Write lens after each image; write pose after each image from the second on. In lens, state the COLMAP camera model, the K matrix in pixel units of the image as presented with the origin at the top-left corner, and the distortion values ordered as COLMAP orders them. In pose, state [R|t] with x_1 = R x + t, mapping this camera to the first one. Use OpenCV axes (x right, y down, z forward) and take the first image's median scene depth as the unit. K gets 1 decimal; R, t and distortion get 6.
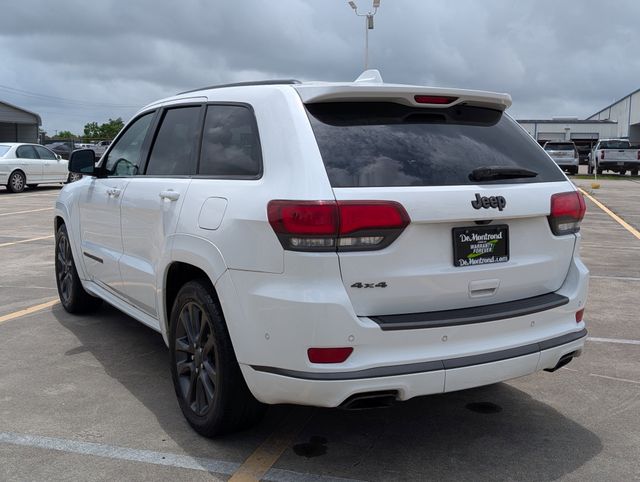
lens RADIAL K [[729.8, 0, 318.4], [0, 729.8, 237.2], [0, 0, 1]] dist [0.009340, 0.000000]
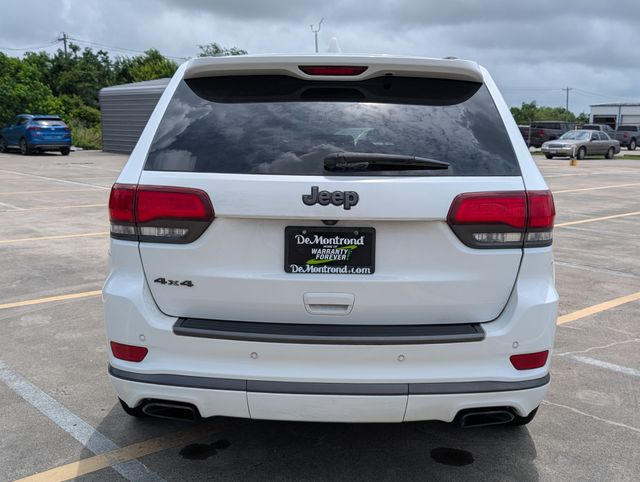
lens RADIAL K [[729.8, 0, 321.3], [0, 729.8, 242.5], [0, 0, 1]] dist [0.009340, 0.000000]
pose [[0.845722, 0.087534, -0.526396, 0.617860], [-0.072737, 0.996157, 0.048788, -0.035309], [0.528643, -0.002973, 0.848839, 0.299572]]
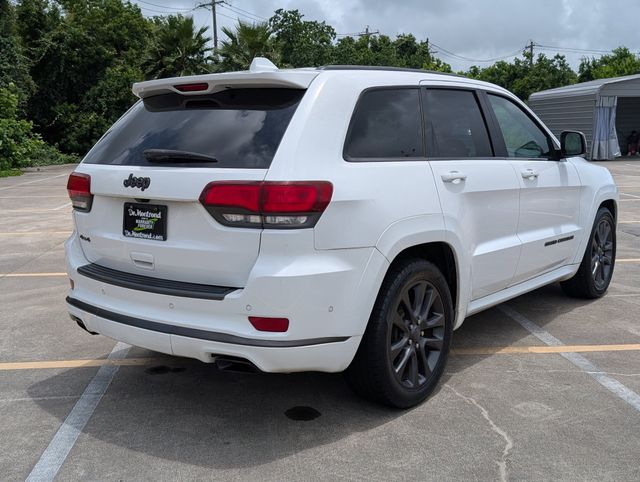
lens RADIAL K [[729.8, 0, 292.8], [0, 729.8, 252.9], [0, 0, 1]] dist [0.009340, 0.000000]
pose [[0.324513, 0.141462, -0.935243, 1.286981], [-0.099821, 0.988354, 0.114859, -0.087770], [0.940599, 0.056083, 0.334854, 0.815550]]
